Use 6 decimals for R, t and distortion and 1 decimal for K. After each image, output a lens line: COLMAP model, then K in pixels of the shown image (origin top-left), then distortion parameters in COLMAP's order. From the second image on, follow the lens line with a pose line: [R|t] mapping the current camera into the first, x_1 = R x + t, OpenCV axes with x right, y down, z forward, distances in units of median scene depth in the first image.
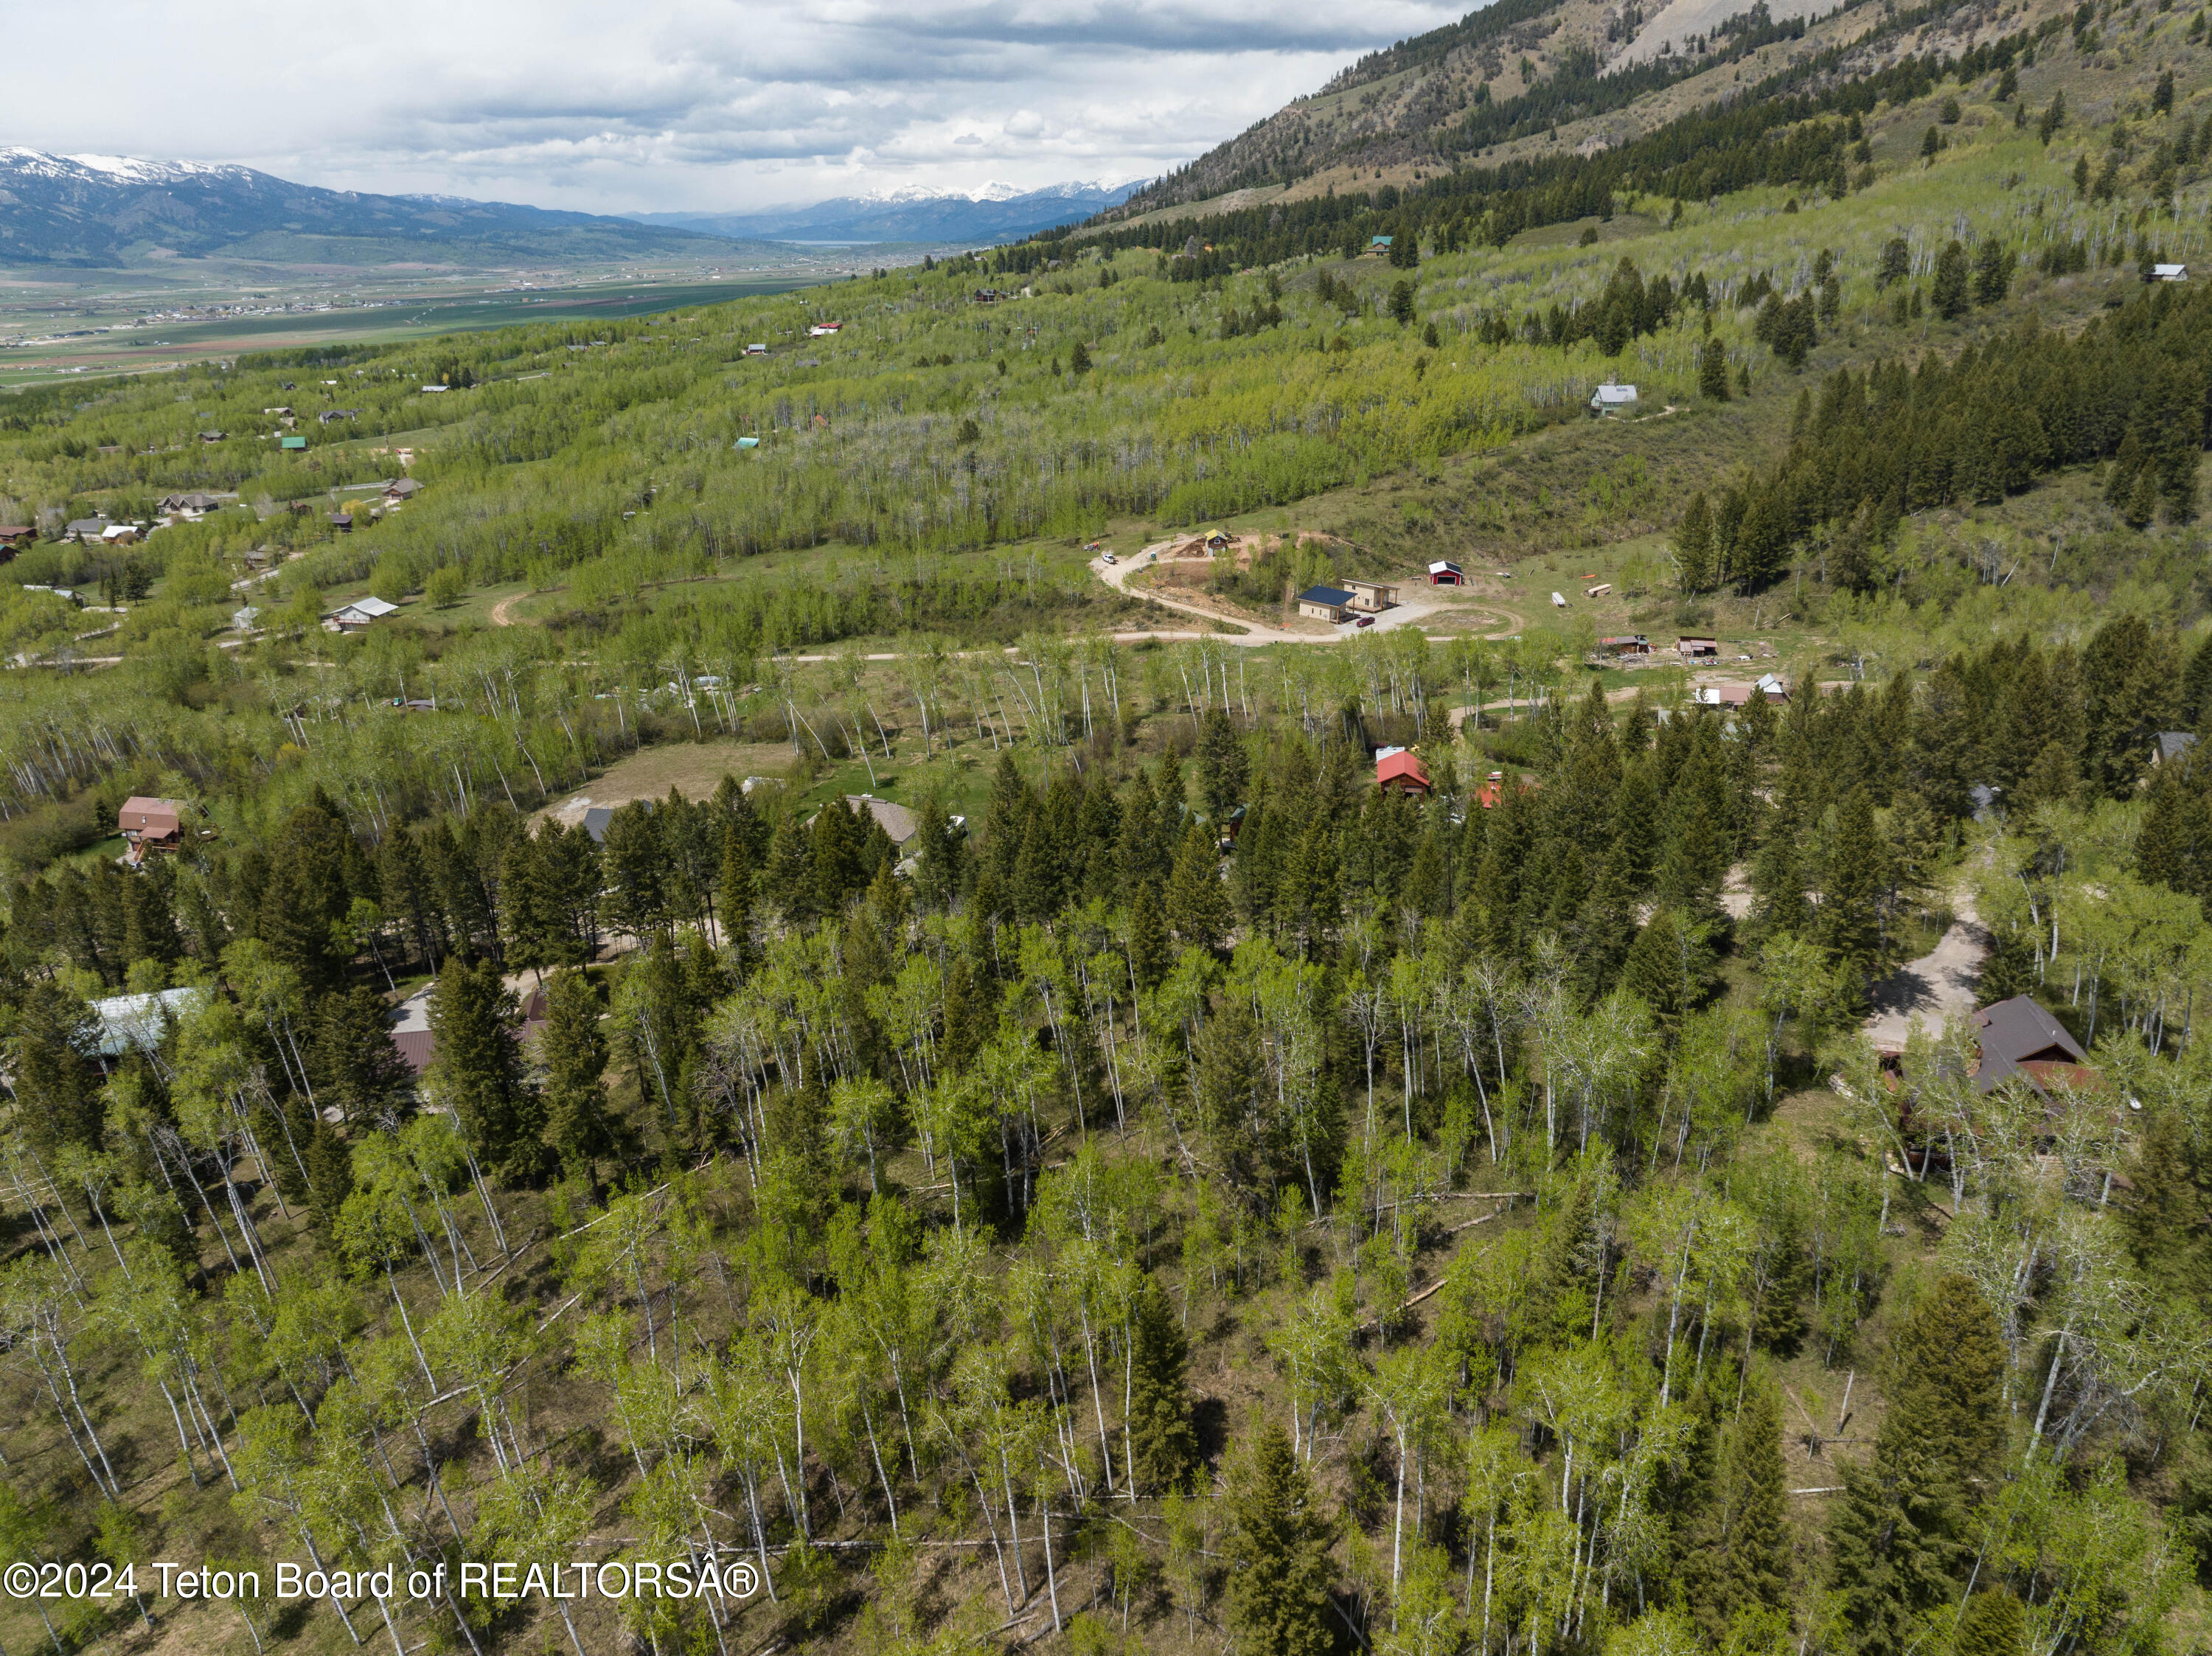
lens RADIAL K [[1555.9, 0, 1109.8], [0, 1555.9, 819.4], [0, 0, 1]] dist [-0.076477, 0.042042]
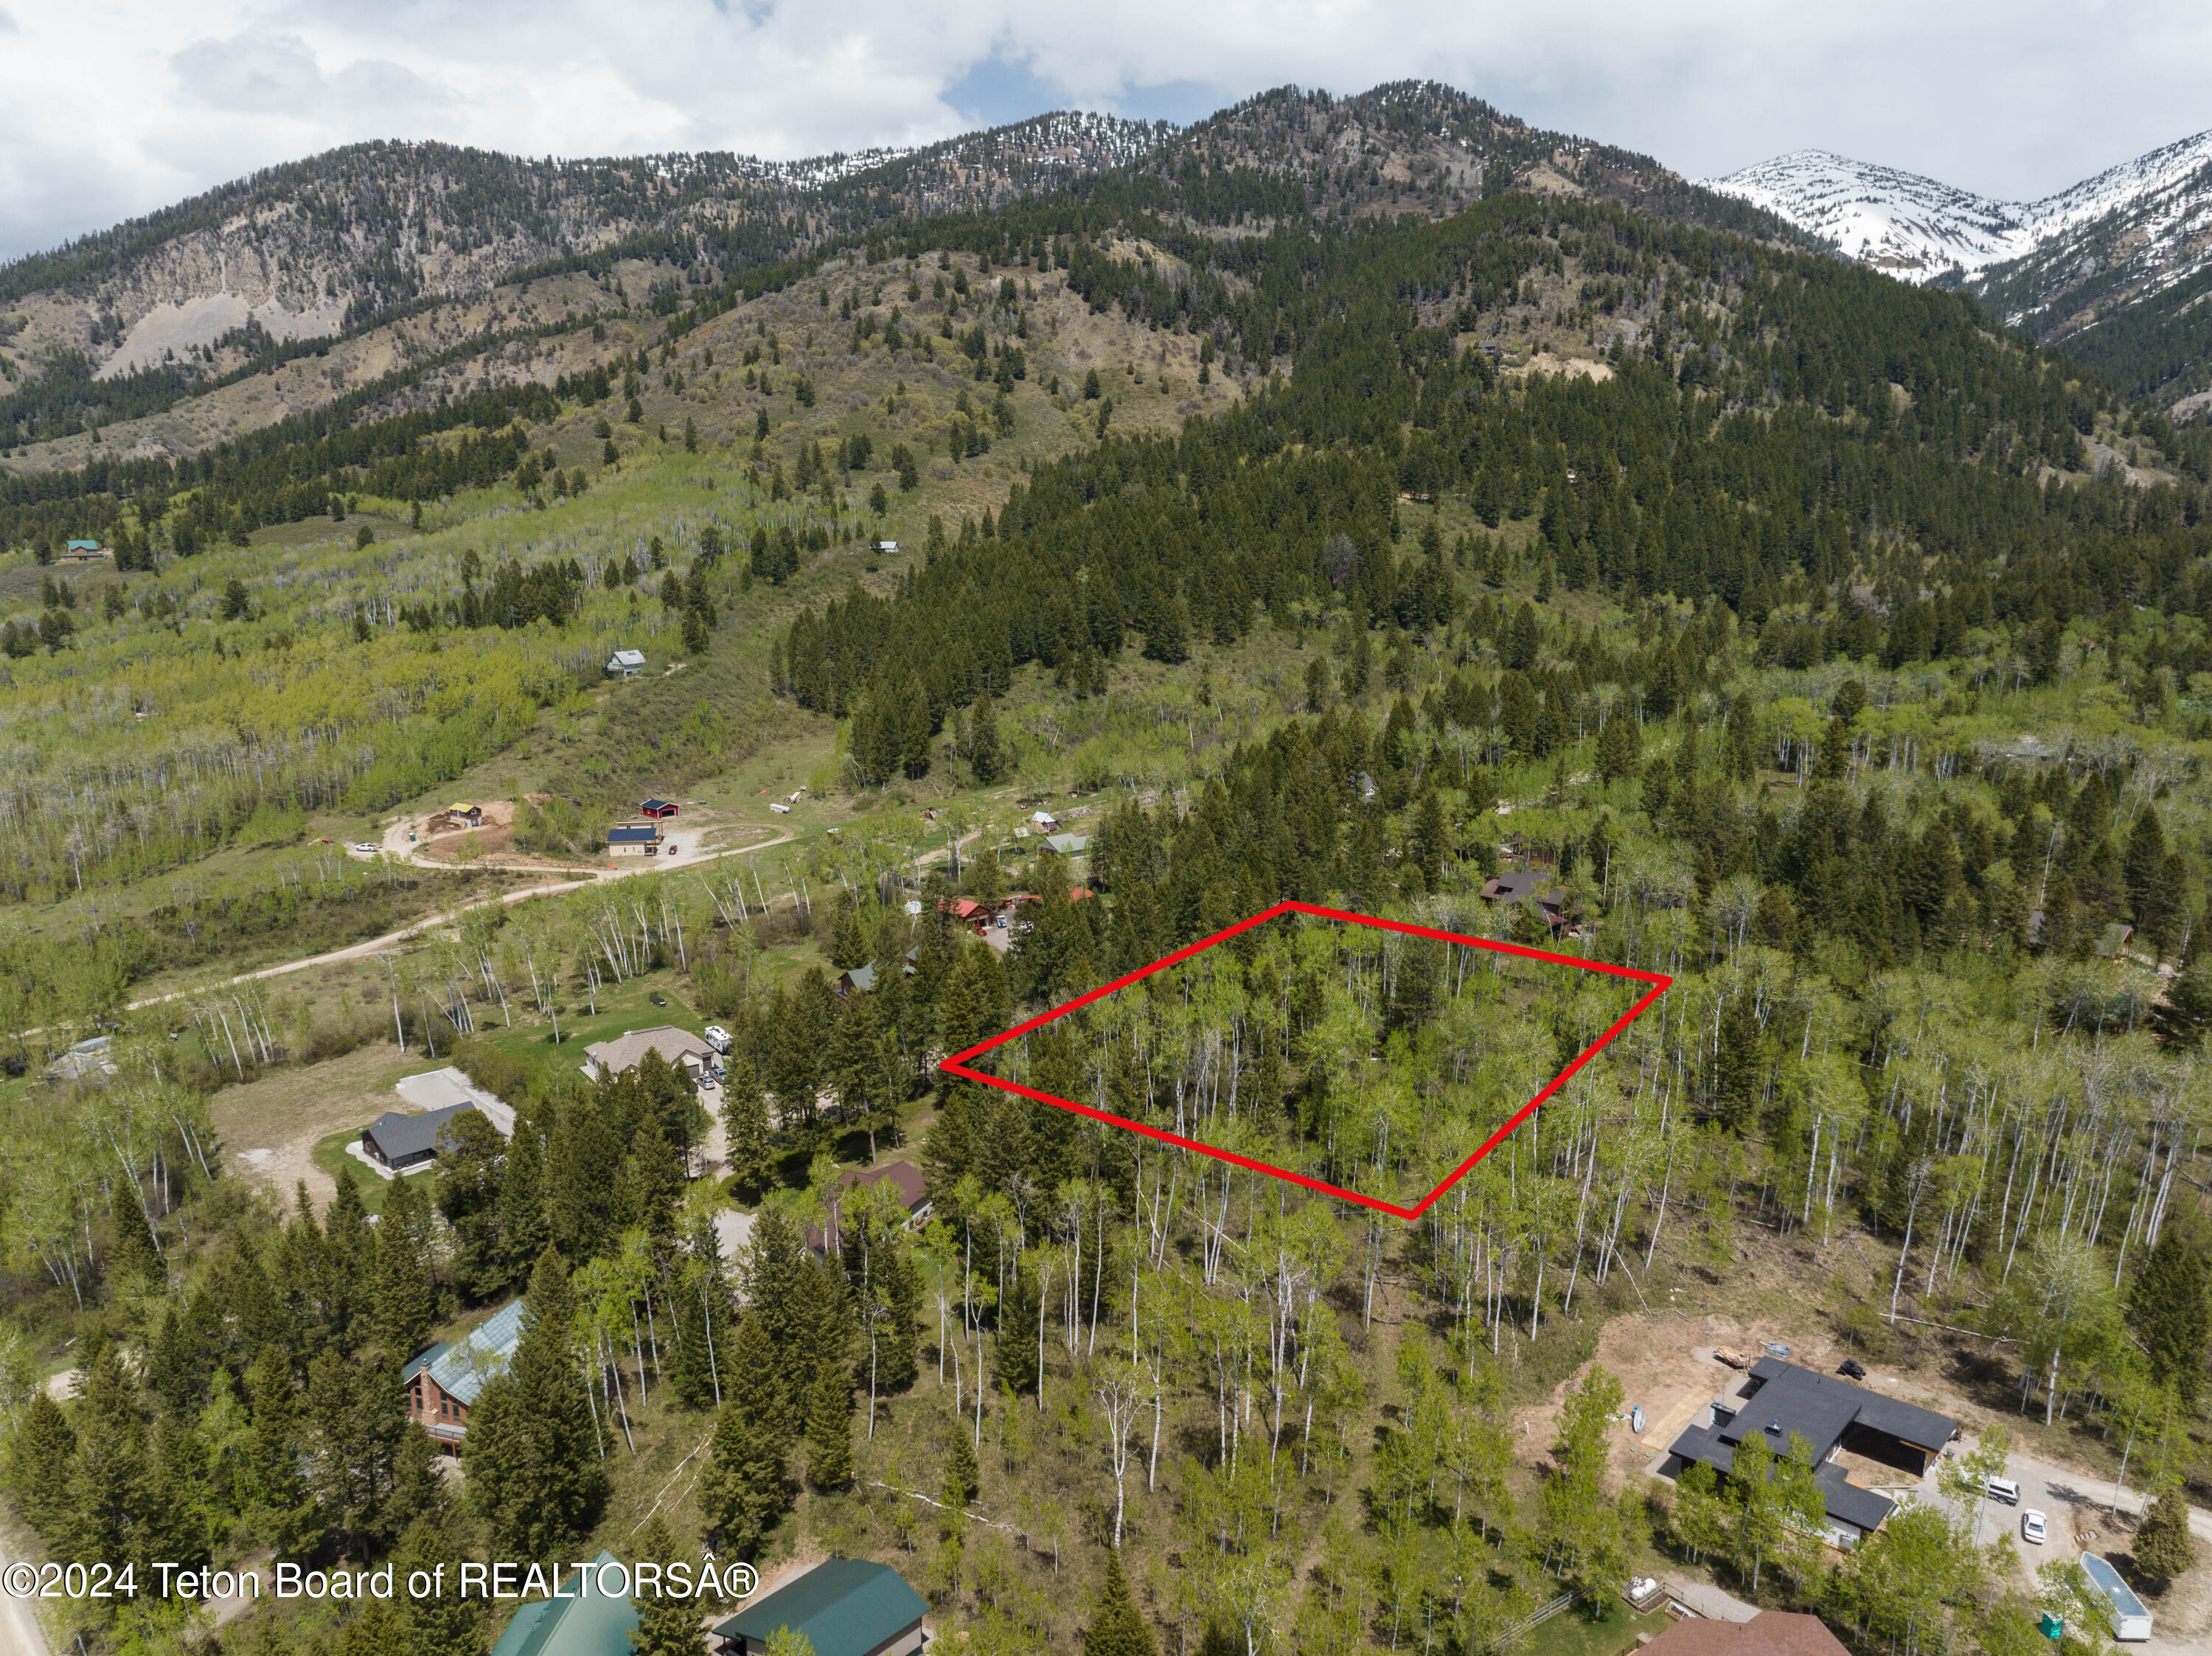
lens RADIAL K [[1555.9, 0, 1103.8], [0, 1555.9, 834.6], [0, 0, 1]] dist [-0.076477, 0.042042]
pose [[0.581127, -0.157283, 0.798469, -0.504337], [0.291557, 0.956257, -0.023831, -0.015442], [-0.759793, 0.246648, 0.601564, 0.053766]]
